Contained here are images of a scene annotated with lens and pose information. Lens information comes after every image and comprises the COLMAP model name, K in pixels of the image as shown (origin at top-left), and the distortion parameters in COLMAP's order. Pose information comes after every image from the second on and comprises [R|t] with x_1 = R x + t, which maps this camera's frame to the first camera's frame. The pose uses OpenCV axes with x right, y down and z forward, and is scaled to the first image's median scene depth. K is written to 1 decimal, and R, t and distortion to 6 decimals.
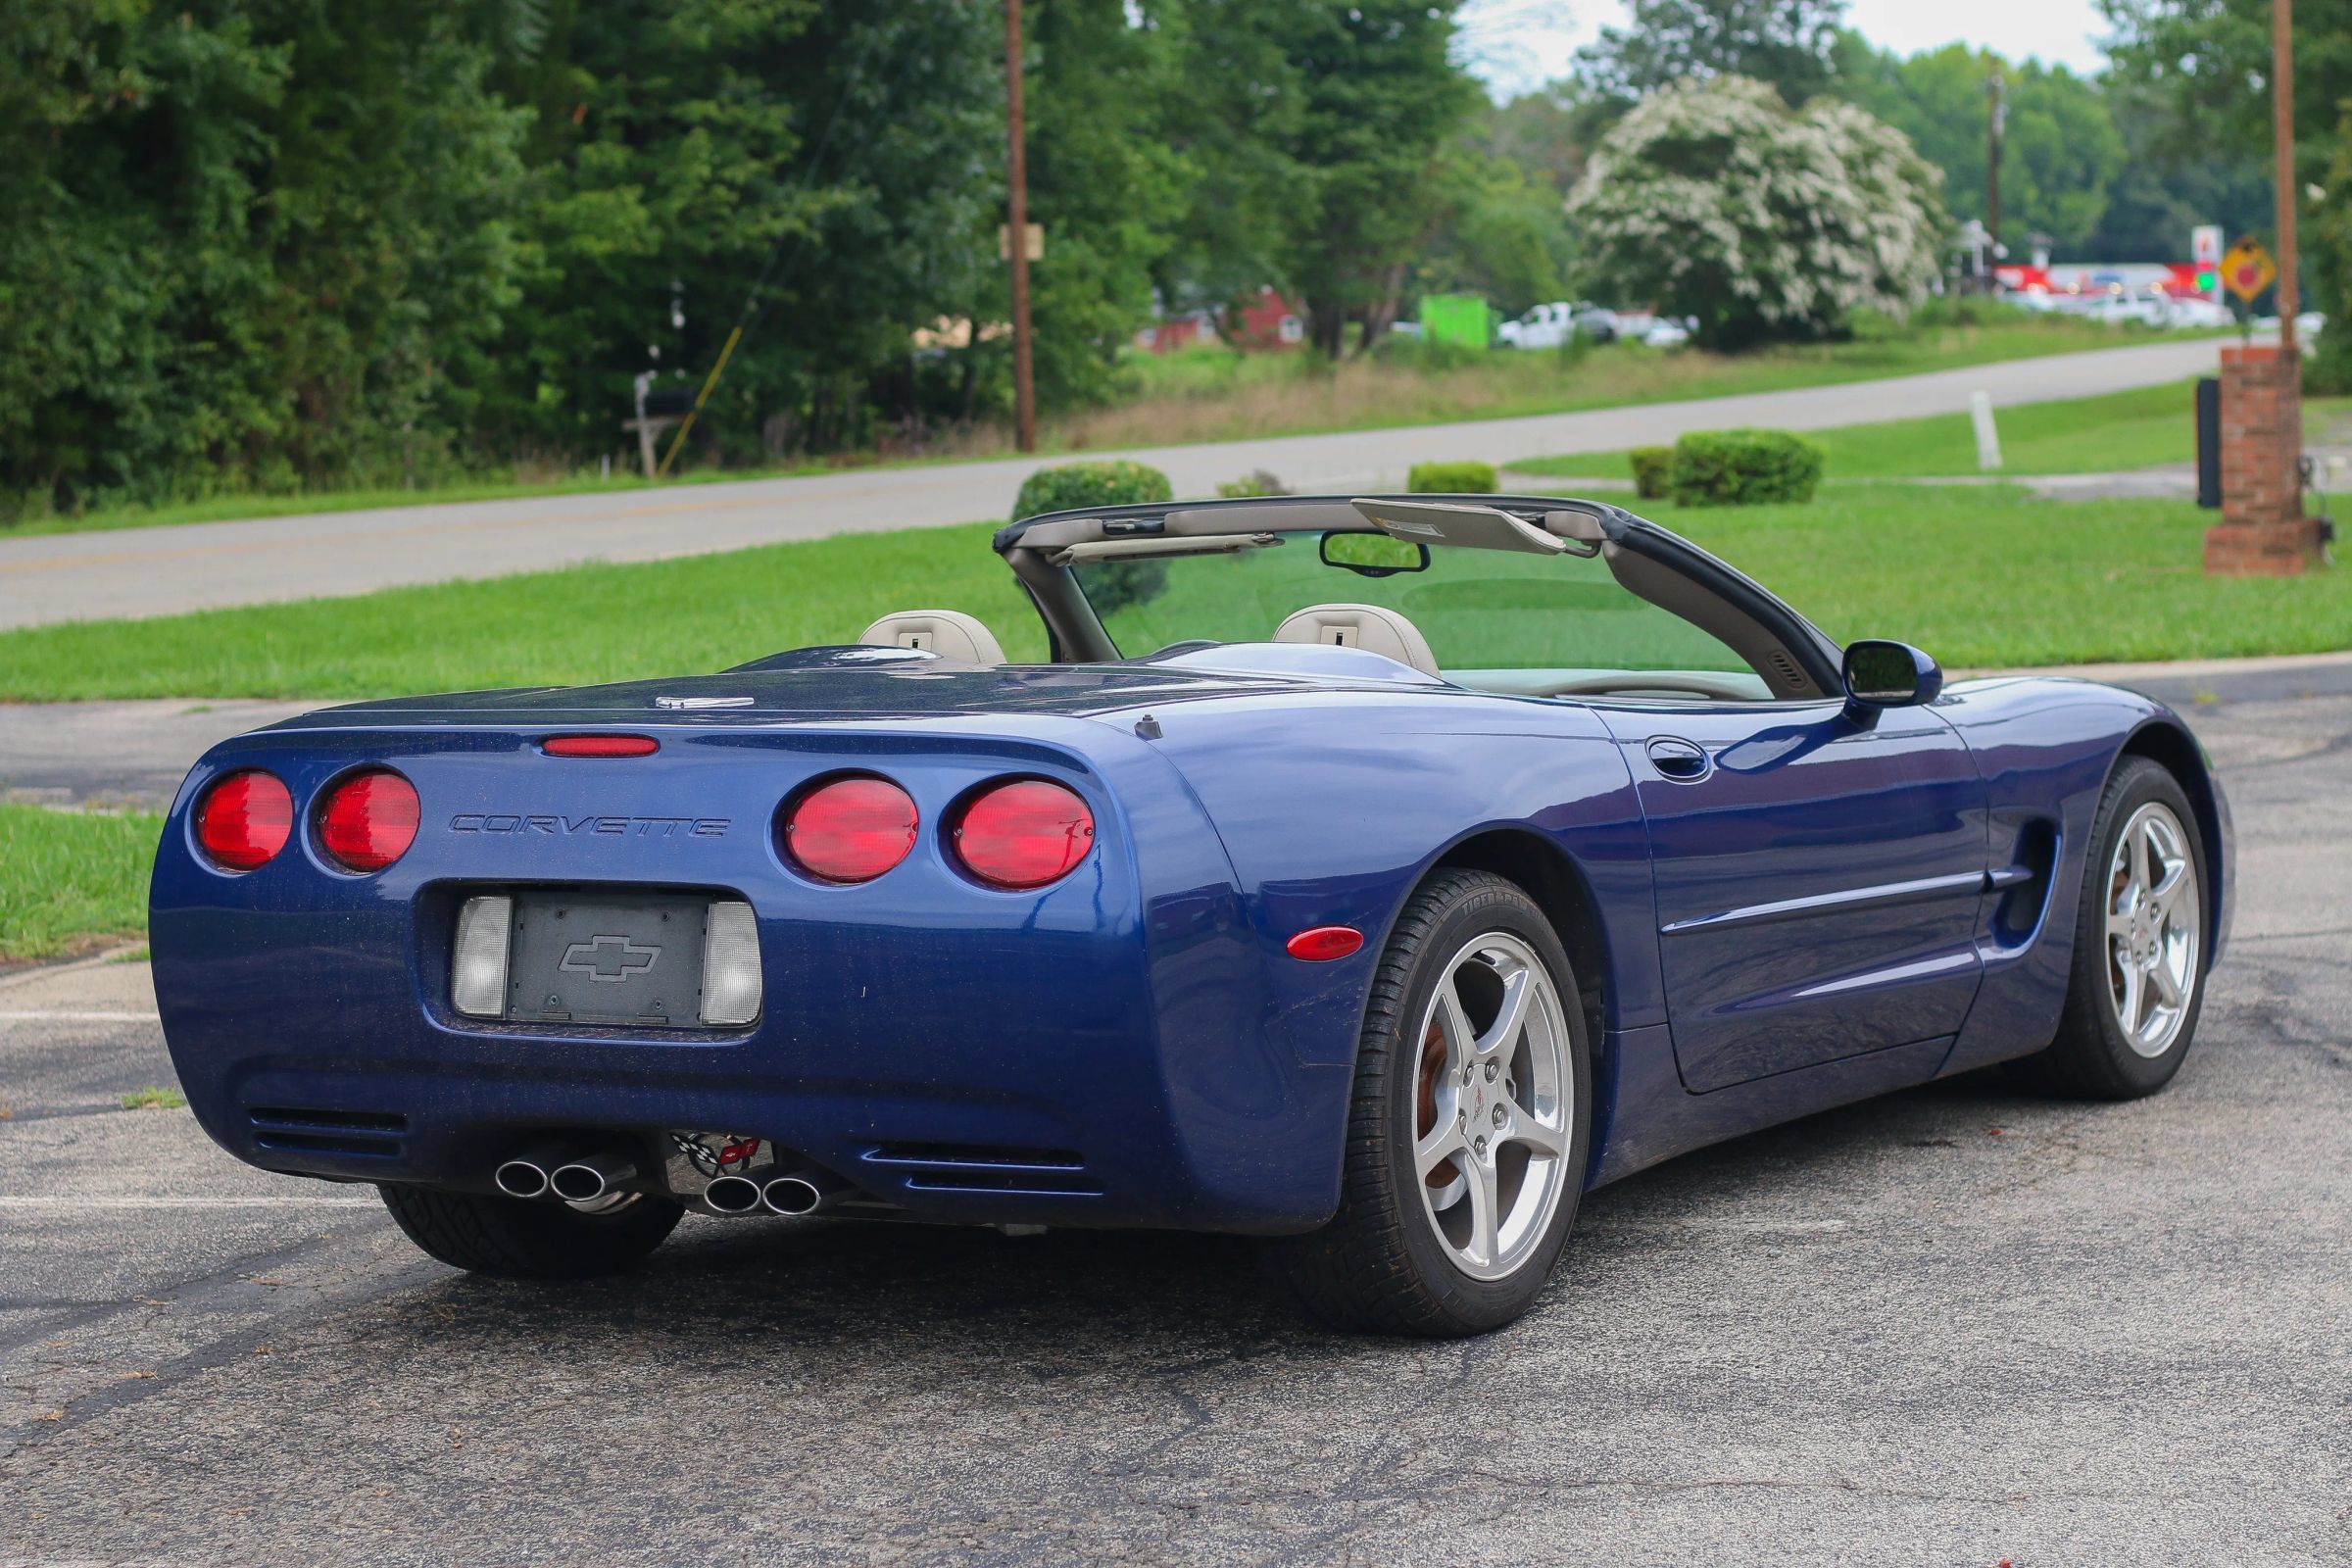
lens RADIAL K [[5423.0, 0, 1176.0], [0, 5423.0, 784.0], [0, 0, 1]] dist [-0.078049, -0.121134]
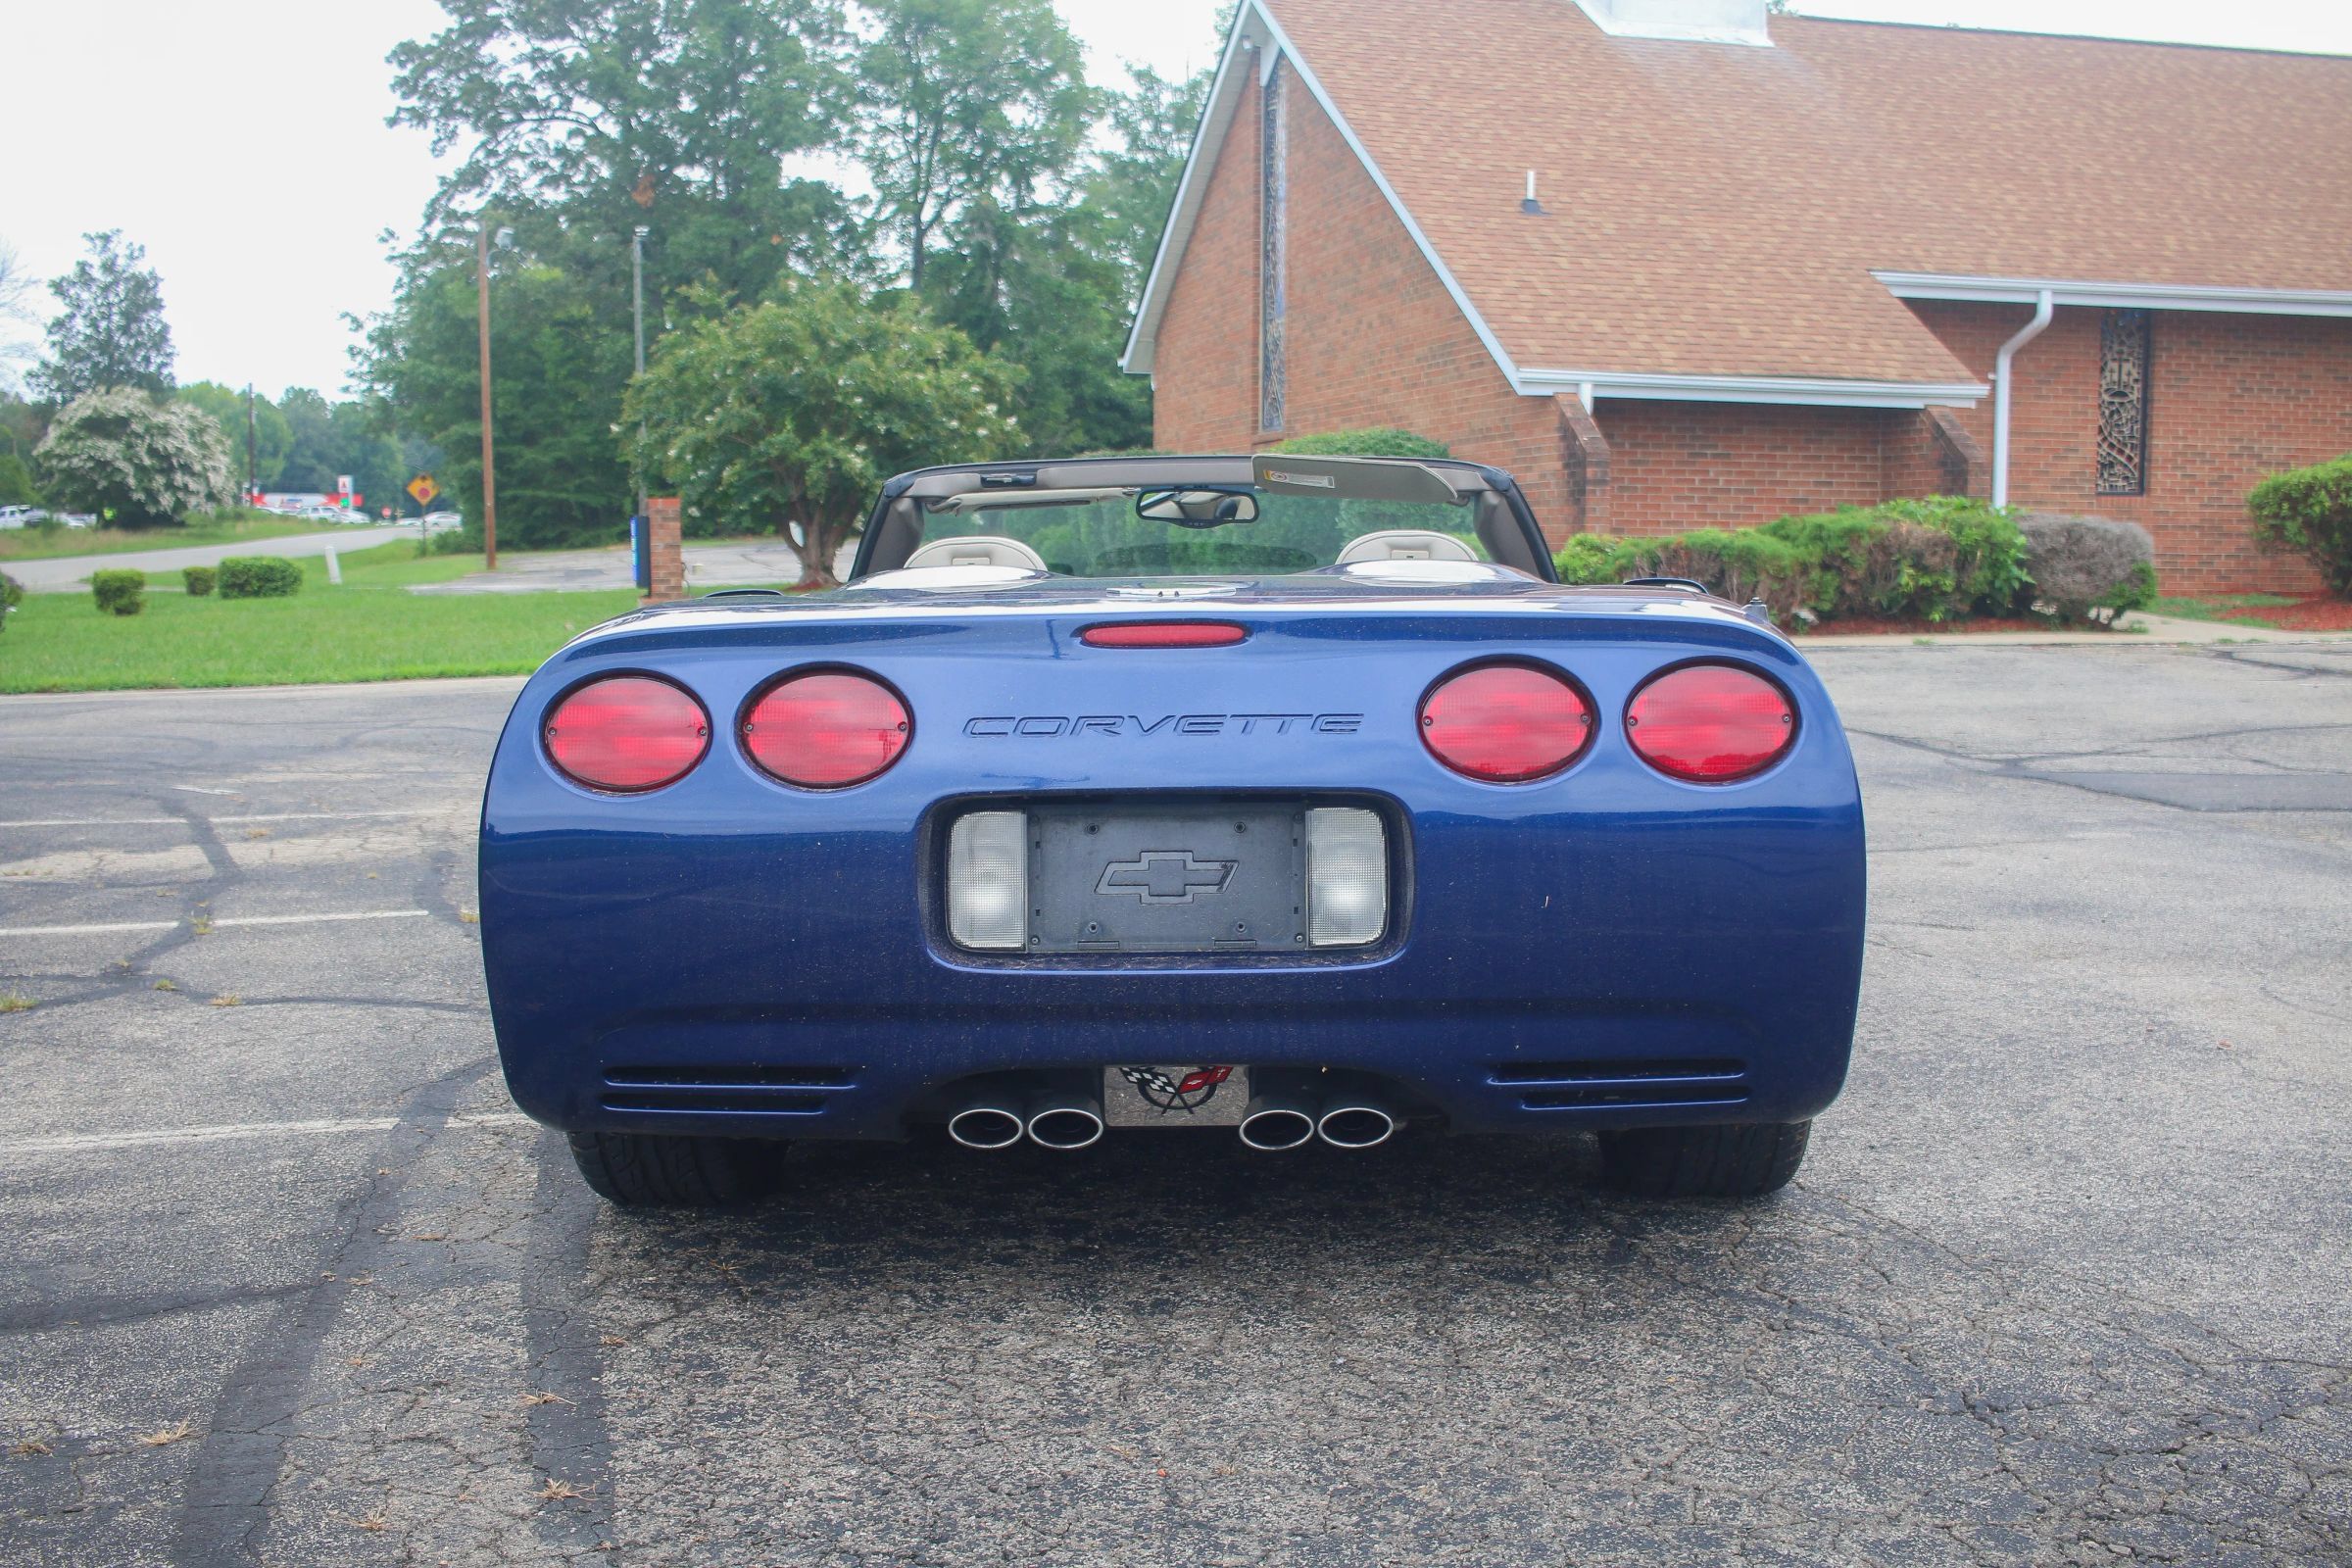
lens RADIAL K [[2594.7, 0, 1176.0], [0, 2594.7, 784.0], [0, 0, 1]] dist [-0.133204, 0.150072]
pose [[0.872015, -0.025629, 0.488808, -0.092380], [0.019157, 0.999650, 0.018238, 0.002819], [-0.489104, -0.006540, 0.872201, 0.189090]]
